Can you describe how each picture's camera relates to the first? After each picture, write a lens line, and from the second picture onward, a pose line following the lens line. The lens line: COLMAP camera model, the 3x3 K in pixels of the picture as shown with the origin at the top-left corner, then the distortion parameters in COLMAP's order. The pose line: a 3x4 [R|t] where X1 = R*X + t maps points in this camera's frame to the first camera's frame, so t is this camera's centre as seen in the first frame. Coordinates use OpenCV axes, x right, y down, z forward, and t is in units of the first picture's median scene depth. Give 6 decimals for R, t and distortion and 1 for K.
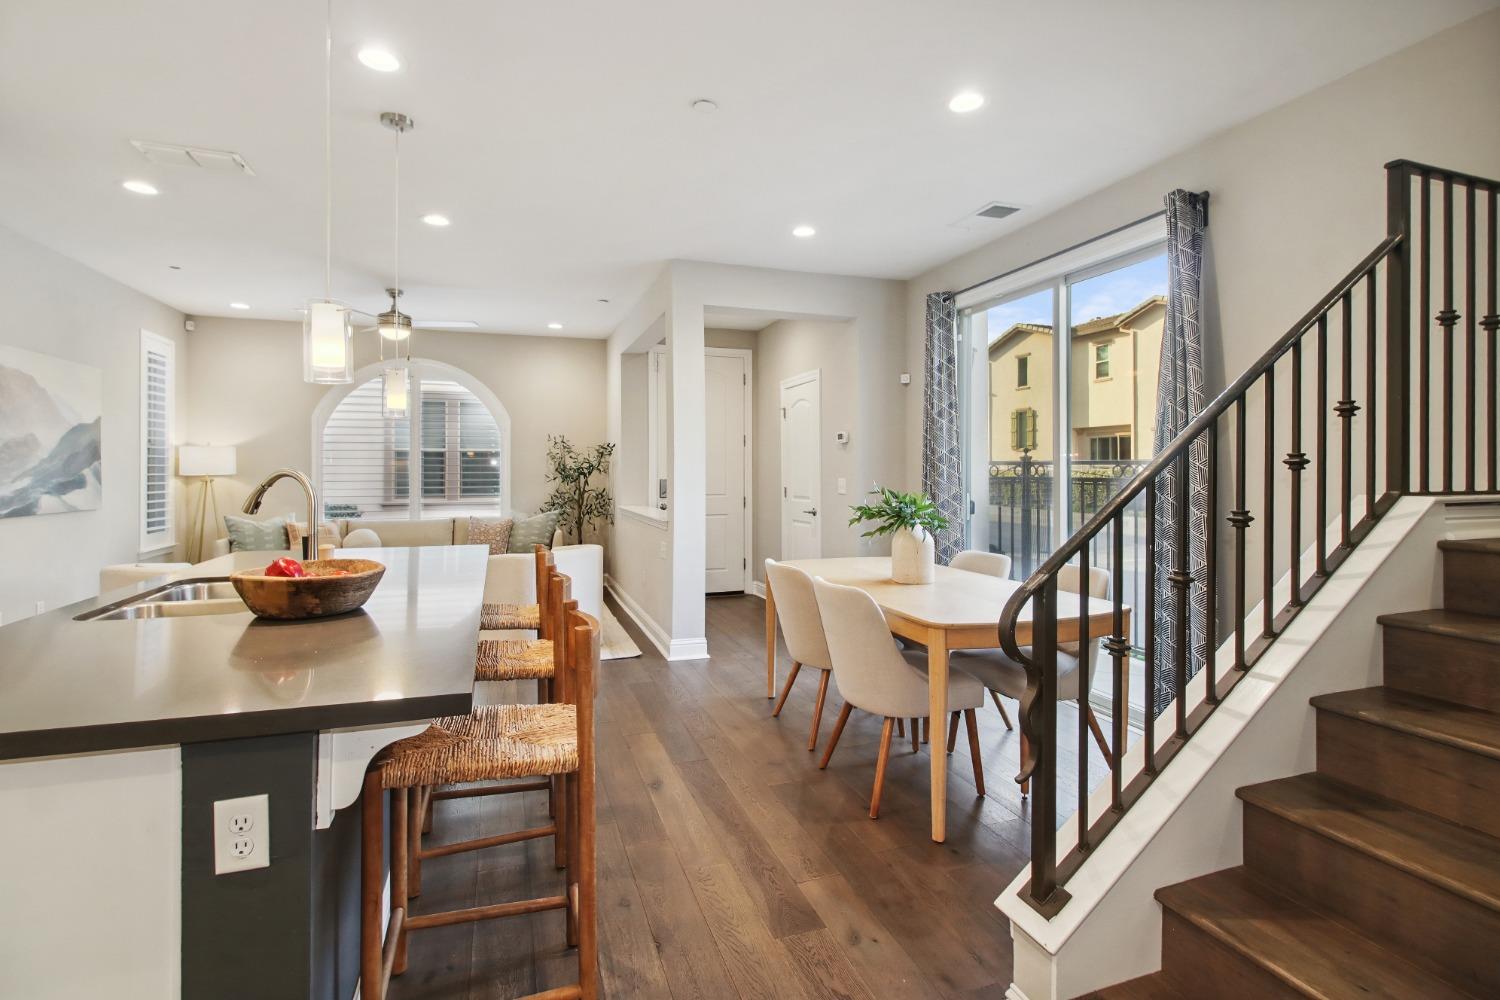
lens RADIAL K [[705.7, 0, 738.6], [0, 705.7, 473.9], [0, 0, 1]] dist [0.002384, -0.000948]
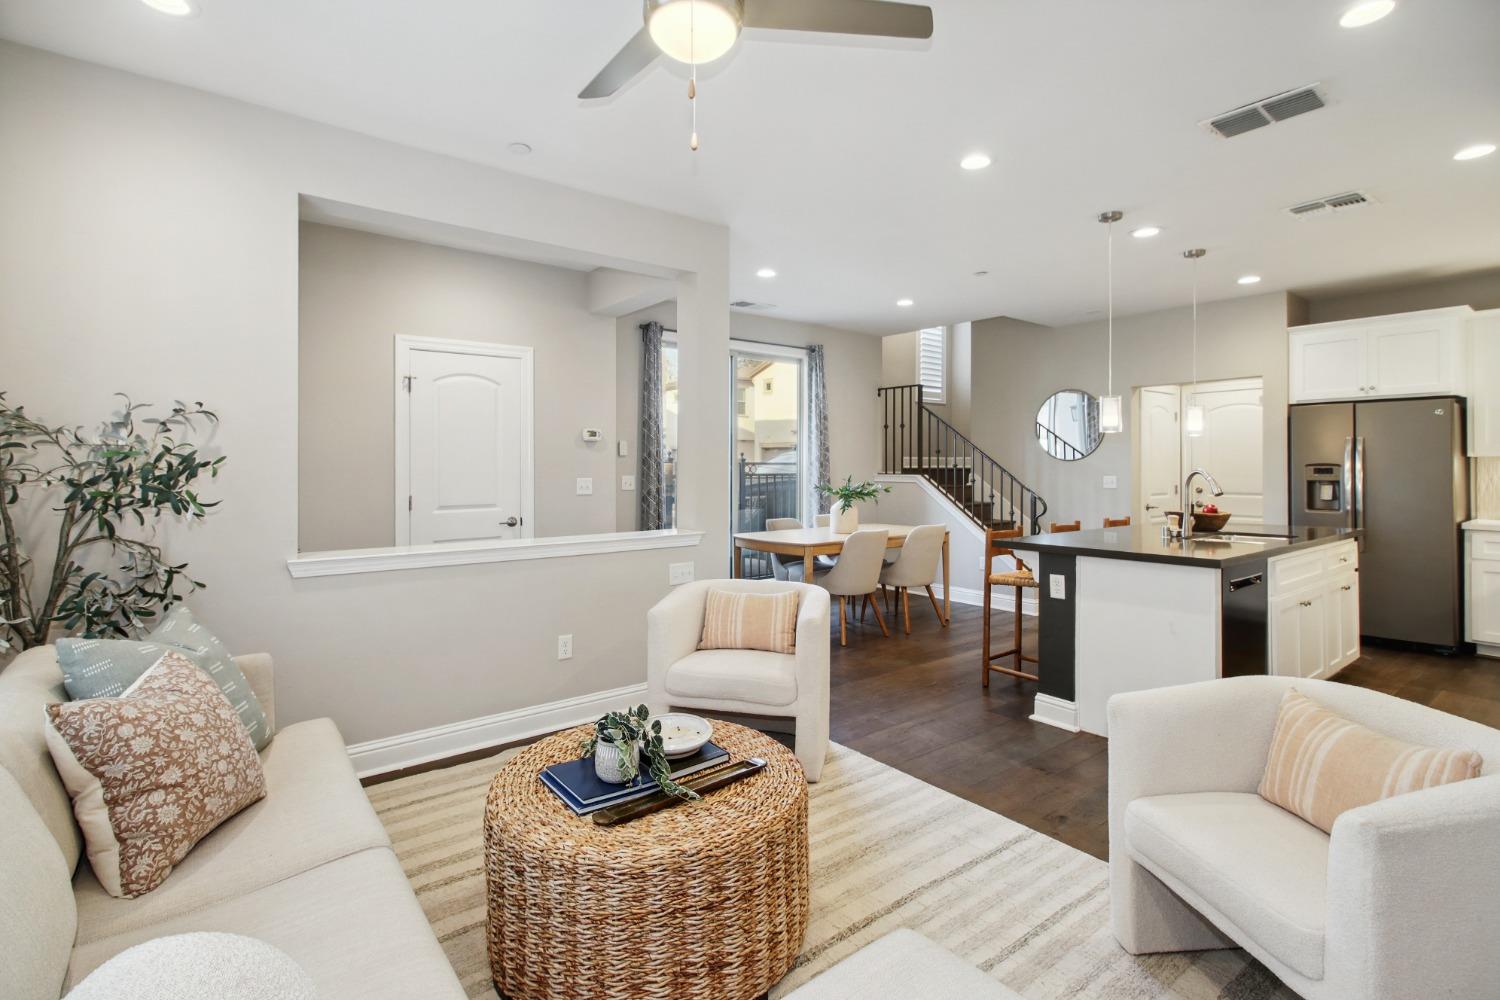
lens RADIAL K [[705.7, 0, 738.6], [0, 705.7, 461.6], [0, 0, 1]] dist [0.002384, -0.000948]
pose [[-0.333422, 0.004298, 0.942768, -0.904960], [0.004343, 0.999986, -0.003023, -0.012613], [-0.942768, 0.003086, -0.333436, 1.262173]]
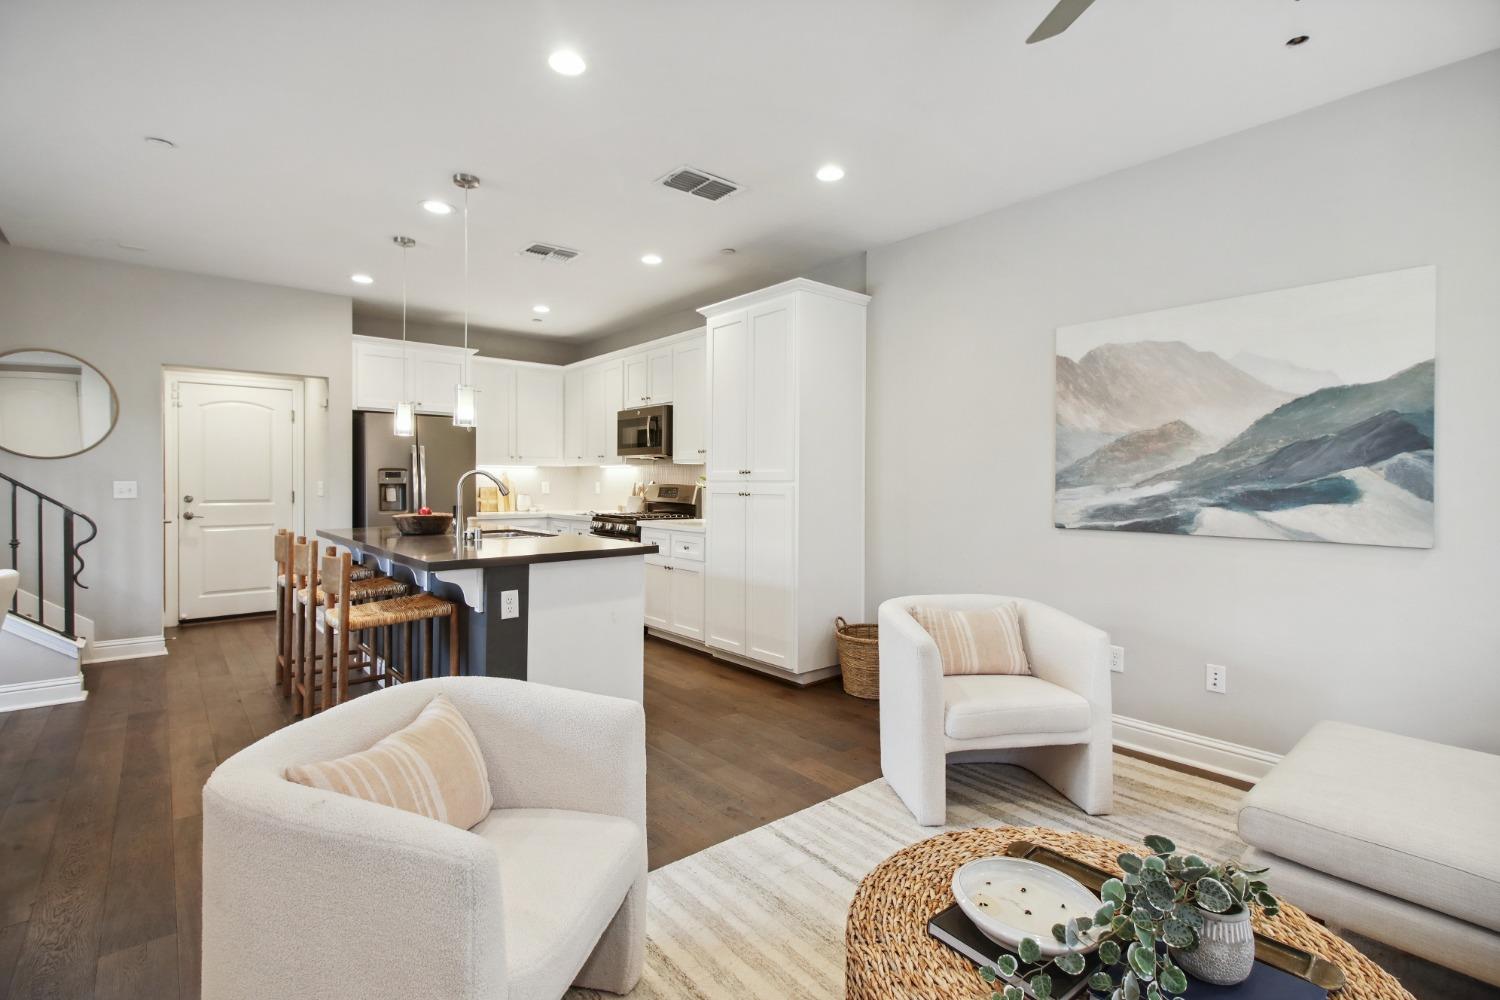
lens RADIAL K [[705.7, 0, 737.3], [0, 705.7, 479.8], [0, 0, 1]] dist [0.002384, -0.000948]
pose [[-0.934325, -0.005560, -0.356379, -0.289501], [-0.006924, 0.999973, 0.002550, 0.003744], [0.356355, 0.004849, -0.934338, 1.356629]]
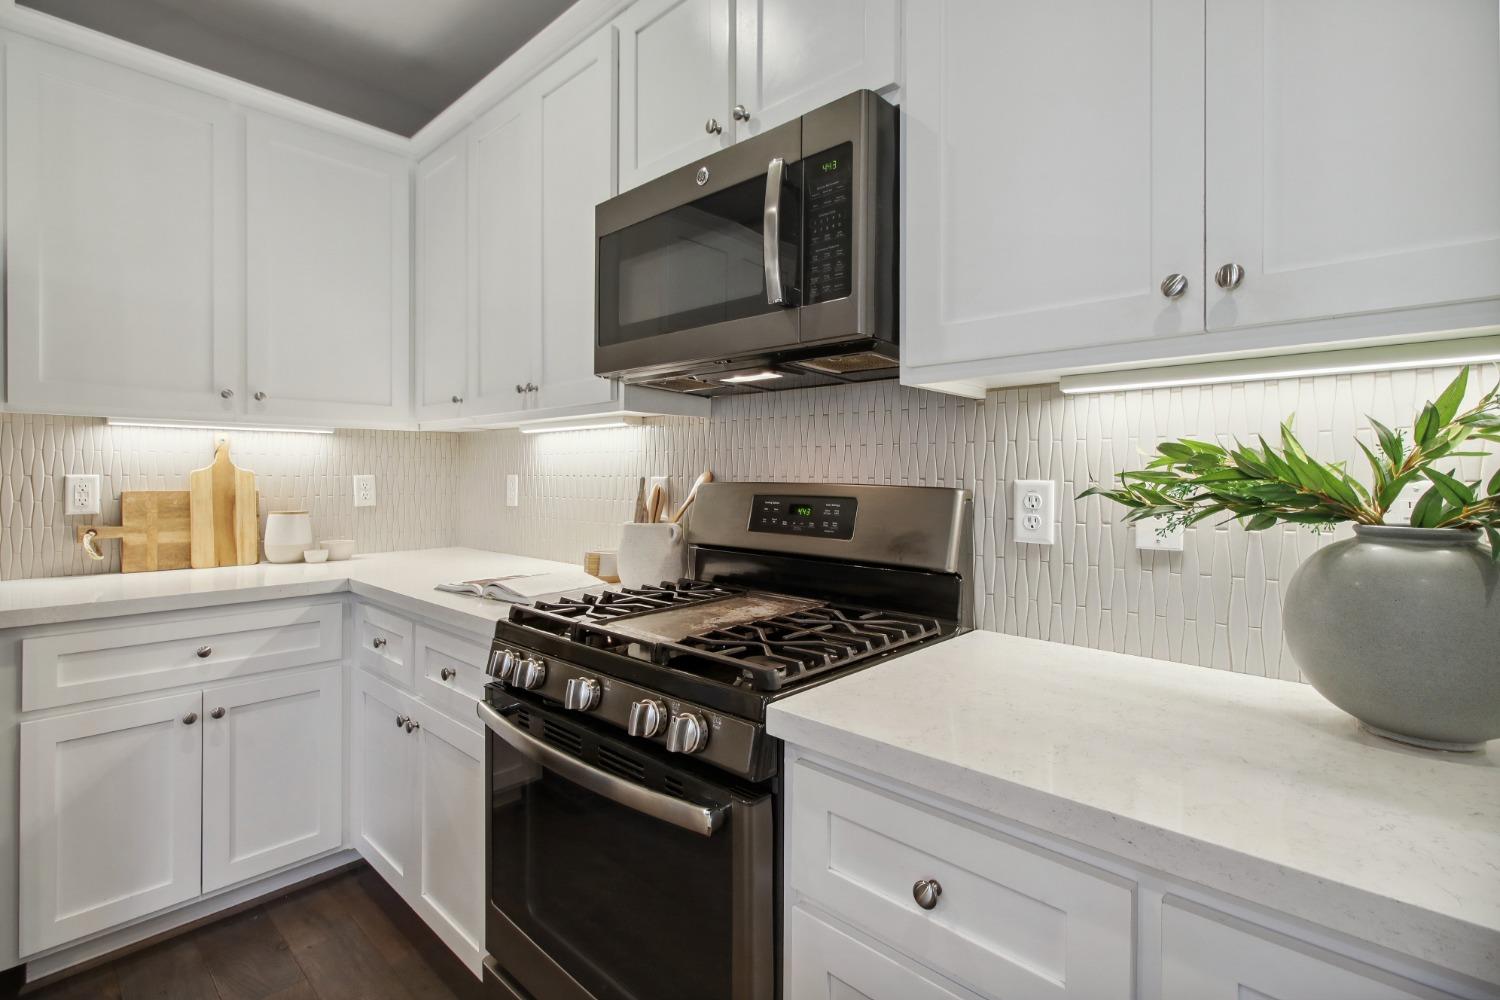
lens RADIAL K [[705.7, 0, 766.6], [0, 705.7, 474.5], [0, 0, 1]] dist [0.002384, -0.000948]
pose [[-0.868719, -0.001922, -0.495301, -0.447857], [-0.006336, 0.999954, 0.007233, 0.009179], [0.495264, 0.009422, -0.868691, 0.412115]]
